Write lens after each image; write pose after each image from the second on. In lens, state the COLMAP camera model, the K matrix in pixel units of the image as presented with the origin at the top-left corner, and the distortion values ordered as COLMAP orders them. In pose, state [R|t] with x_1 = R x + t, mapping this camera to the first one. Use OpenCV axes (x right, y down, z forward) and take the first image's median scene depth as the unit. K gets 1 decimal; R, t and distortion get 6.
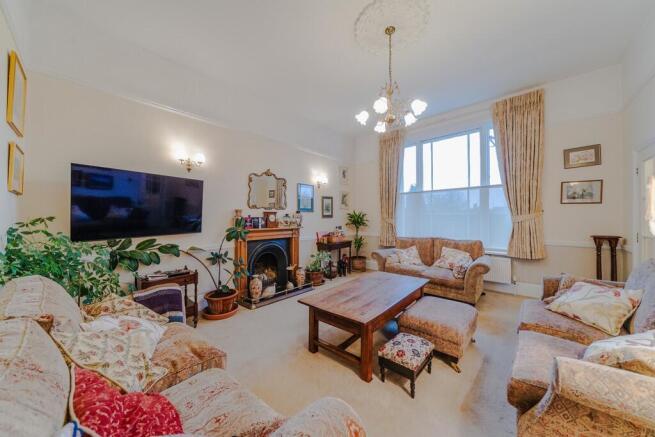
lens RADIAL K [[223.8, 0, 325.2], [0, 223.8, 218.1], [0, 0, 1]] dist [-0.001435, -0.000124]
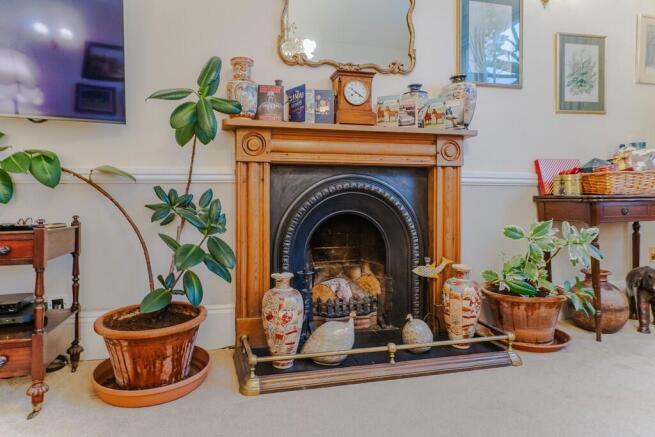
lens RADIAL K [[371.8, 0, 327.0], [0, 371.8, 203.7], [0, 0, 1]] dist [0.000862, 0.000748]
pose [[0.832187, -0.000220, -0.554495, 0.003531], [-0.001549, 0.999995, -0.002721, 0.137469], [0.554493, 0.003123, 0.832182, 0.524153]]
